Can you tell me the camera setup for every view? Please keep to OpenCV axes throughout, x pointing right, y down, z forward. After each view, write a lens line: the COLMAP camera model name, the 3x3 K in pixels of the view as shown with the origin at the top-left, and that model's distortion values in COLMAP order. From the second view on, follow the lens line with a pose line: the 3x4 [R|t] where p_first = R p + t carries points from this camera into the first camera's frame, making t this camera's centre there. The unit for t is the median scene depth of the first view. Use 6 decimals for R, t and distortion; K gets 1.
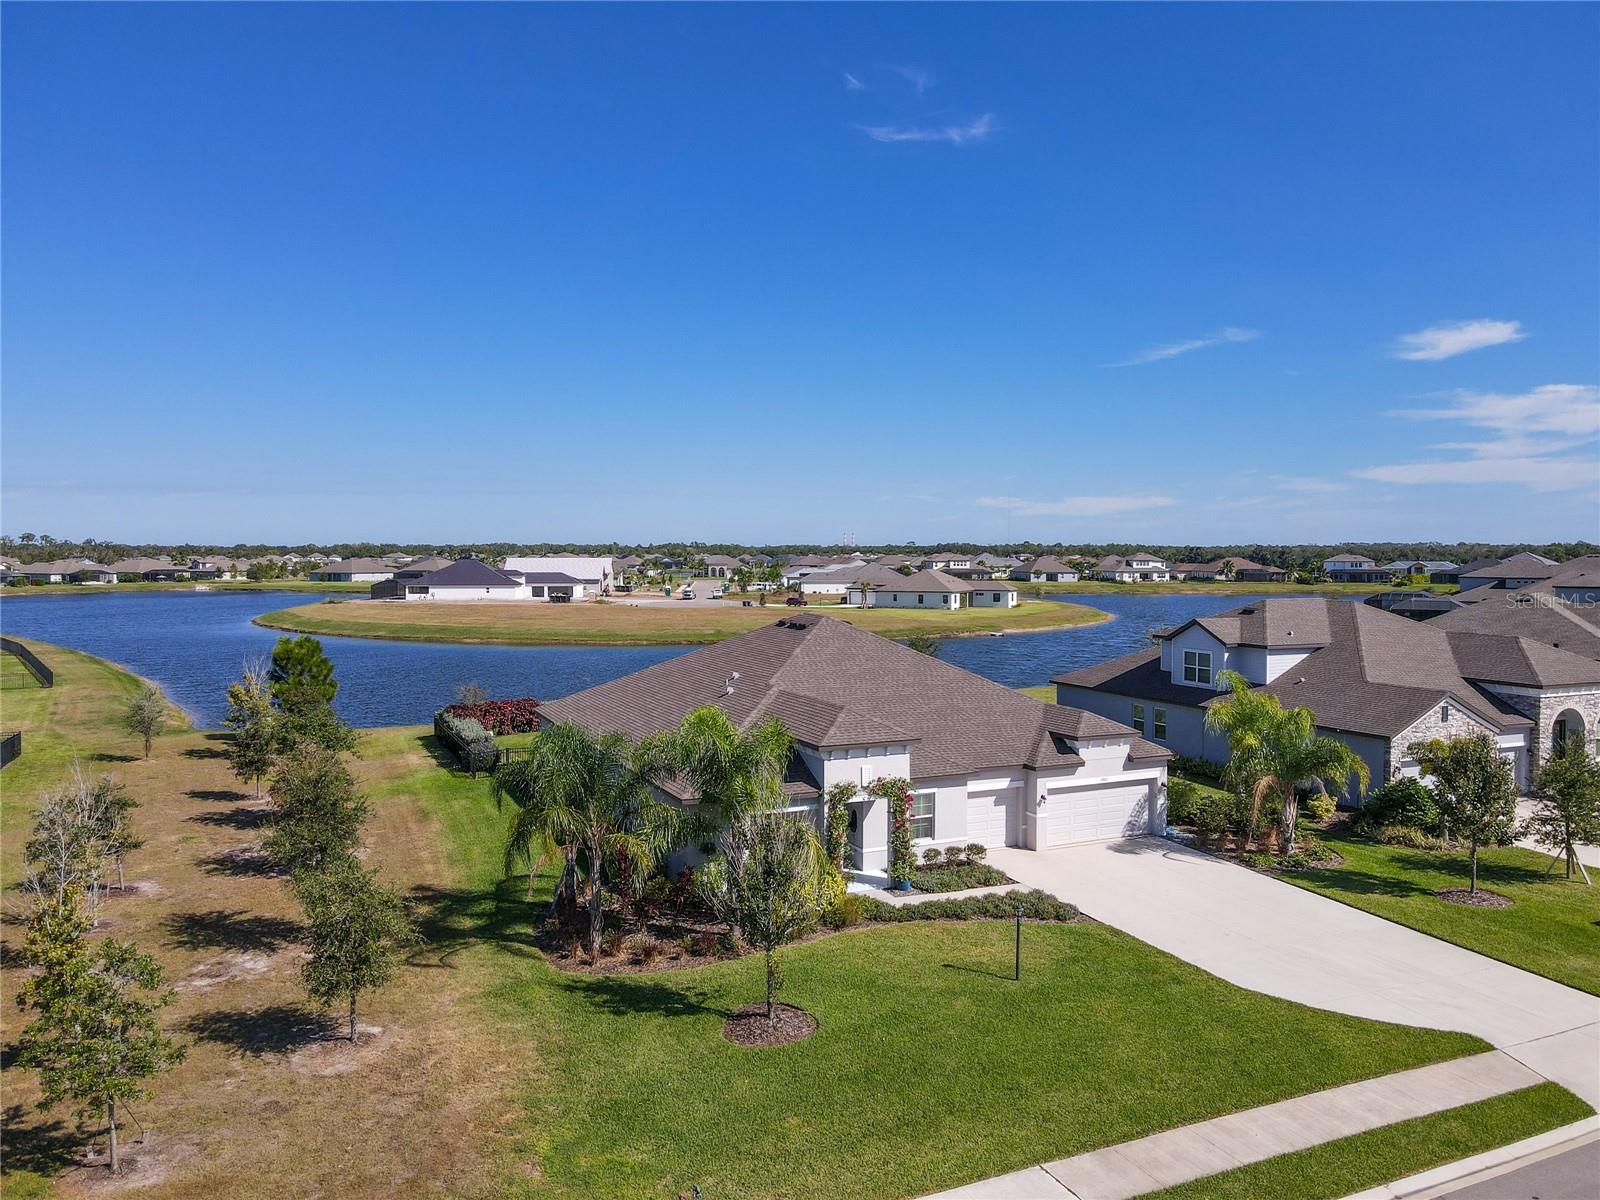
lens RADIAL K [[1178.6, 0, 814.8], [0, 1178.6, 626.5], [0, 0, 1]] dist [0.043483, -0.002587]
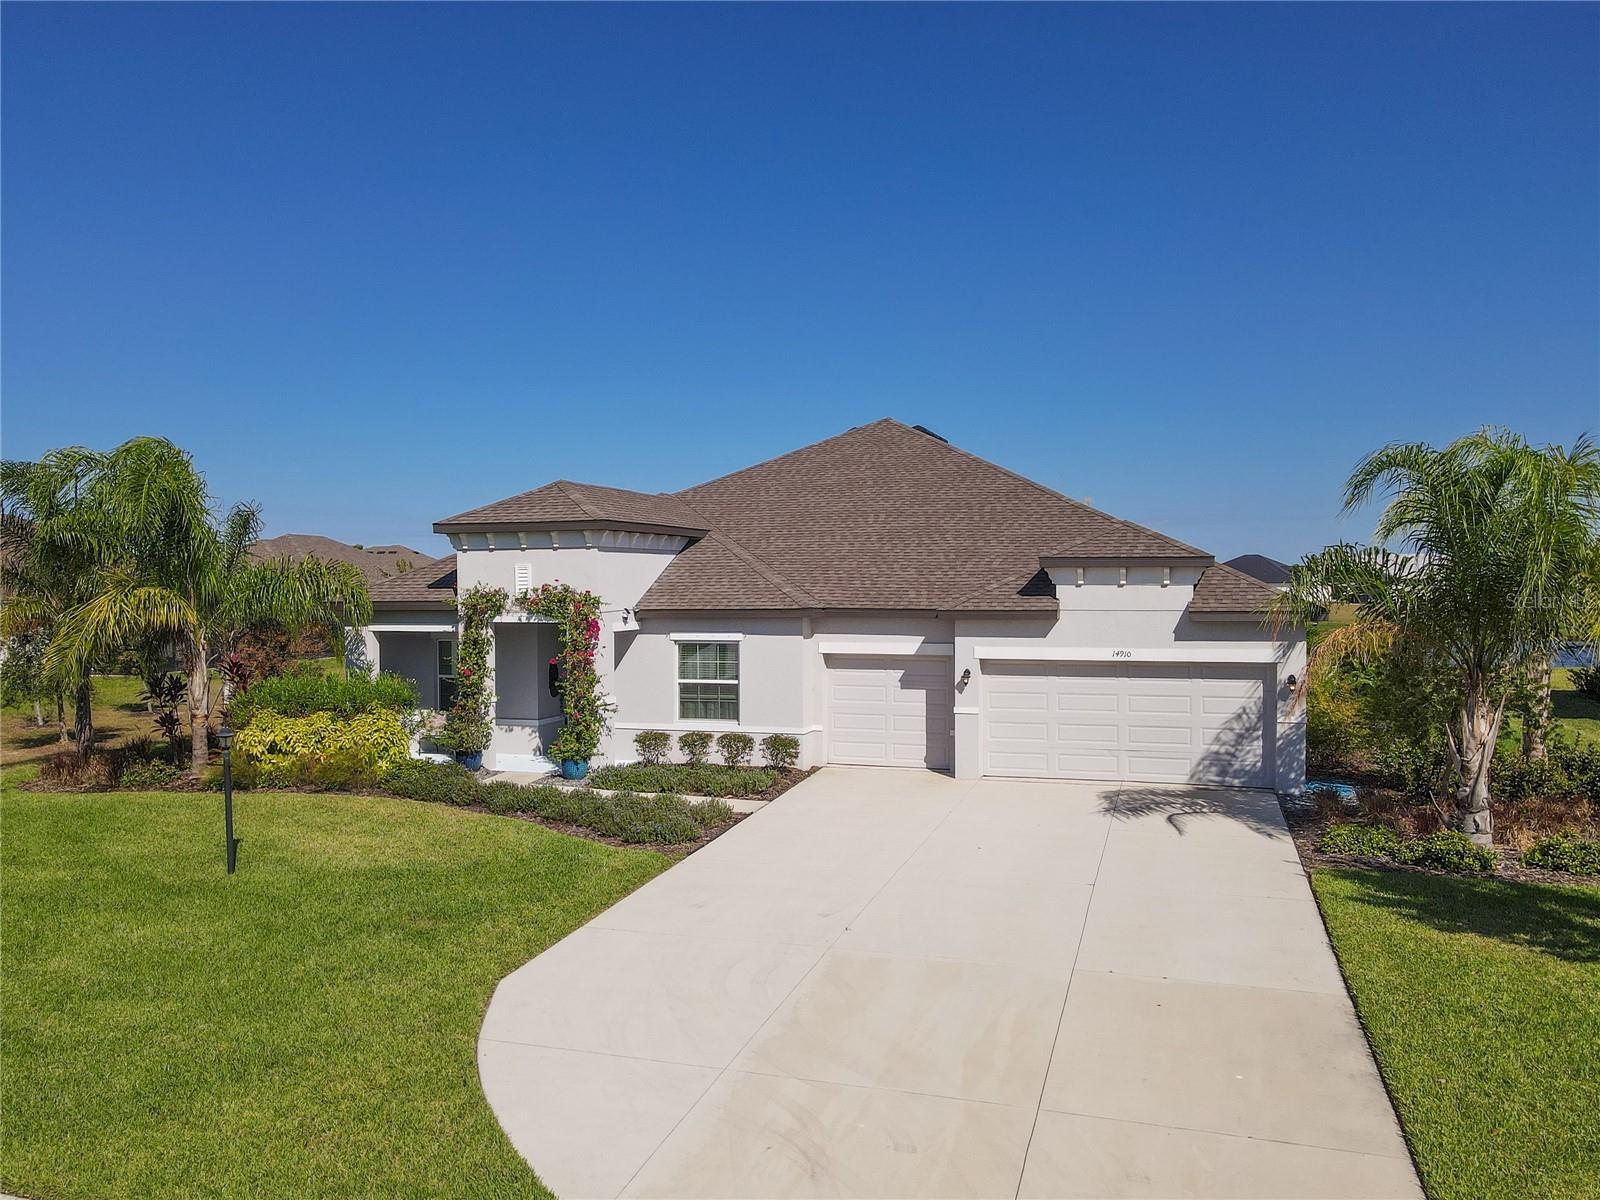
lens RADIAL K [[1290.3, 0, 751.3], [0, 1290.3, 602.1], [0, 0, 1]] dist [0.024048, 0.005036]
pose [[0.721291, 0.006124, -0.692605, 0.528026], [-0.040808, 0.998600, -0.033668, 0.140075], [0.691429, 0.052548, 0.720531, 0.546909]]
